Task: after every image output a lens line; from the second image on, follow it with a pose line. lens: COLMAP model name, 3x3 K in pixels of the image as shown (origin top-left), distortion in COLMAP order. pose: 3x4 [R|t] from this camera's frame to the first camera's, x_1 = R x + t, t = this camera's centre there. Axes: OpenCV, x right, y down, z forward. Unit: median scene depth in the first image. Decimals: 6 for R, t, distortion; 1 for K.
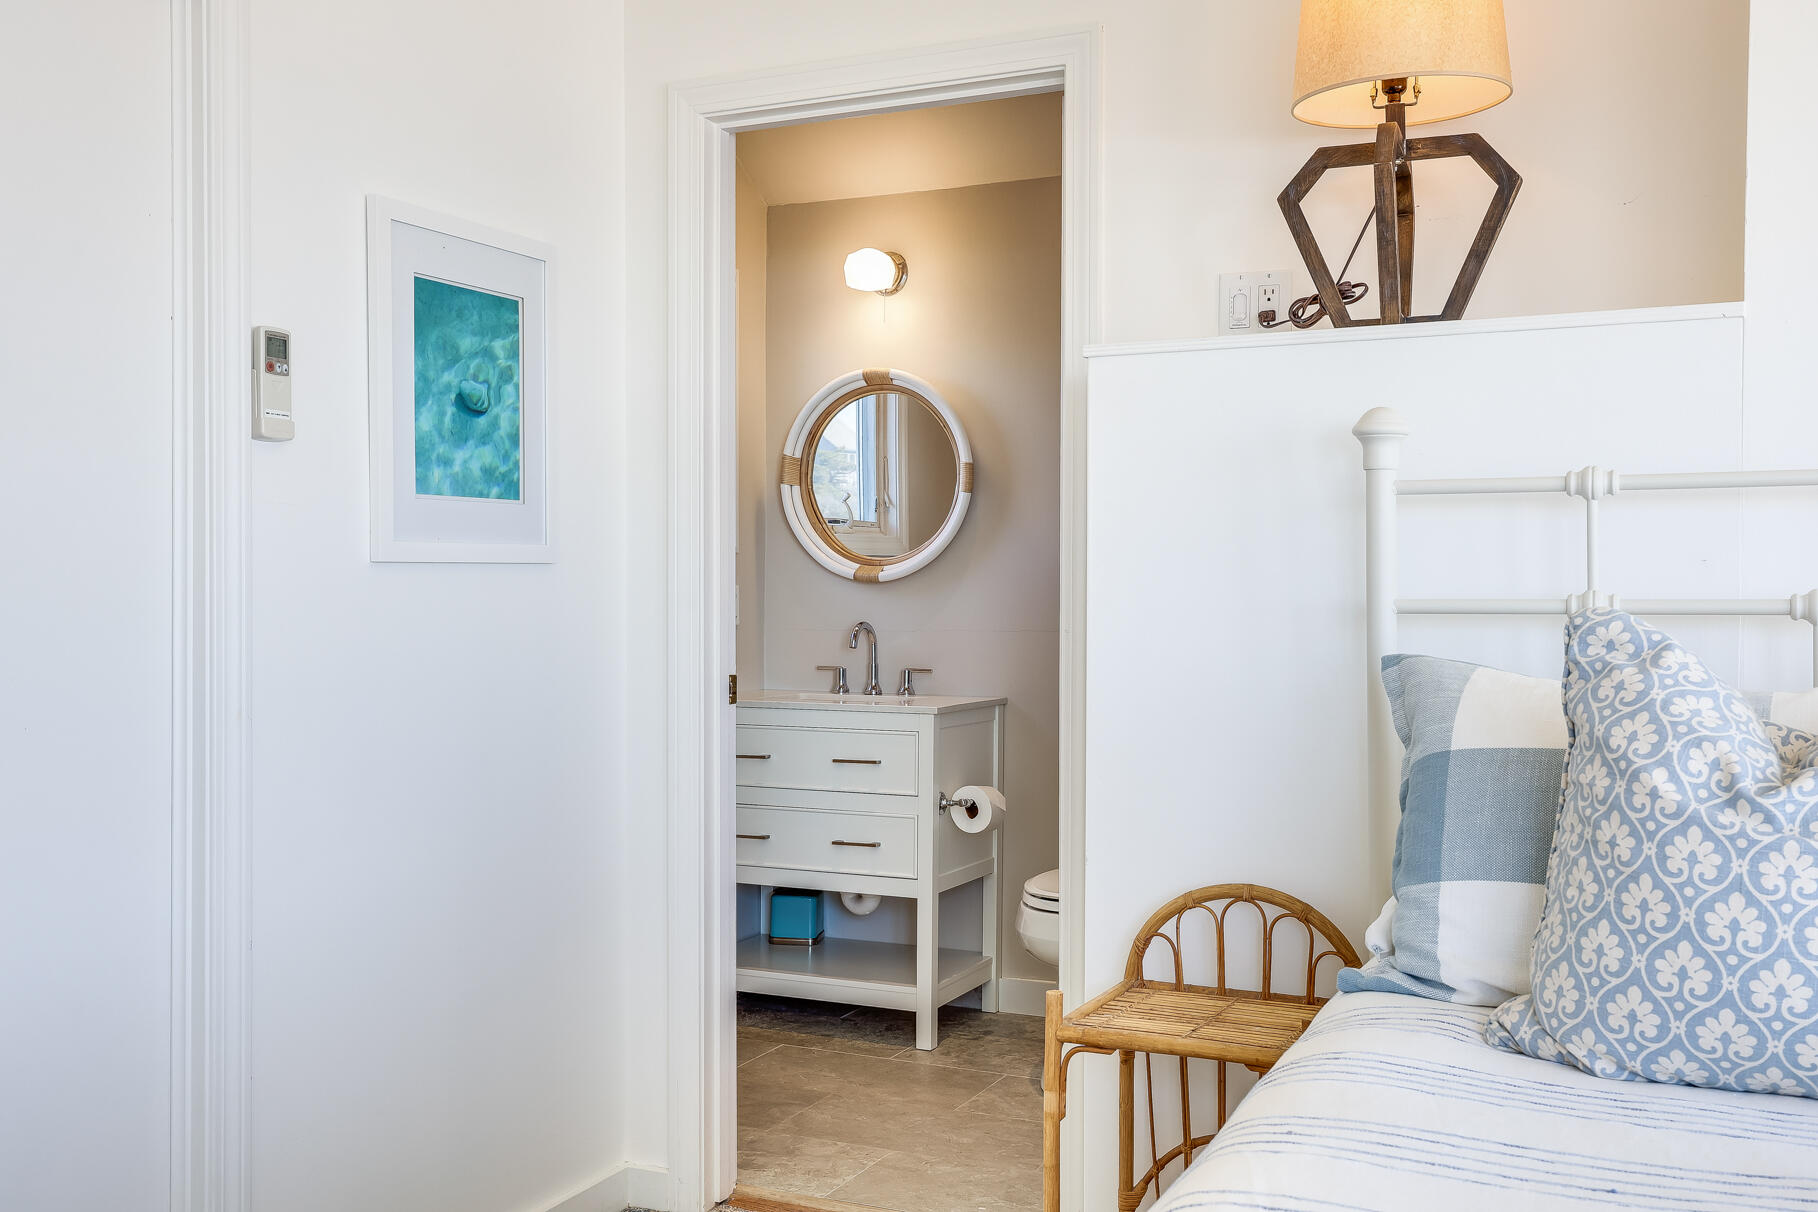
lens RADIAL K [[742.5, 0, 909.0], [0, 742.5, 606.0], [0, 0, 1]] dist [-0.000194, -0.000027]
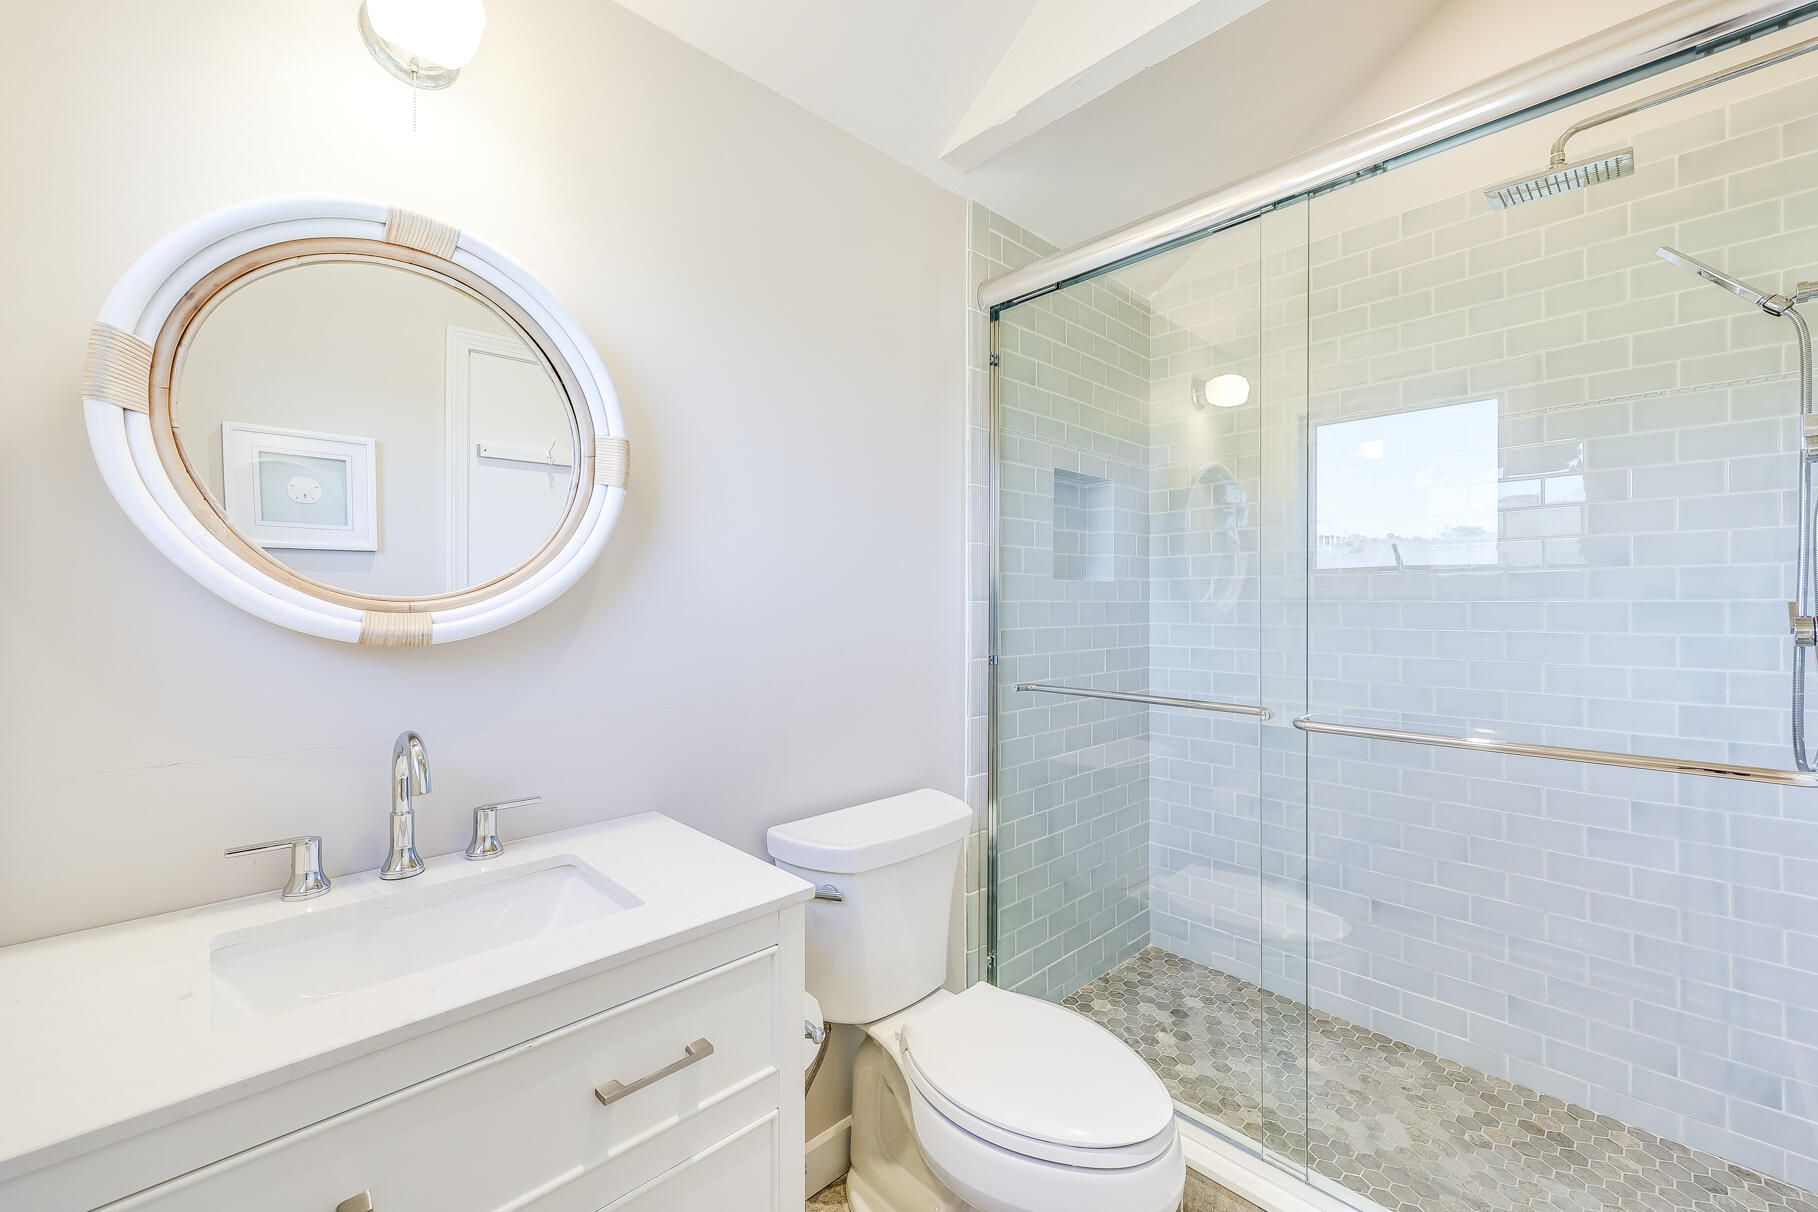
lens RADIAL K [[742.5, 0, 909.0], [0, 742.5, 606.0], [0, 0, 1]] dist [-0.000194, -0.000027]
pose [[0.565385, -0.010647, 0.824758, -0.255156], [0.011200, 0.999924, 0.005231, -0.054336], [-0.824751, 0.006280, 0.565461, 0.432389]]
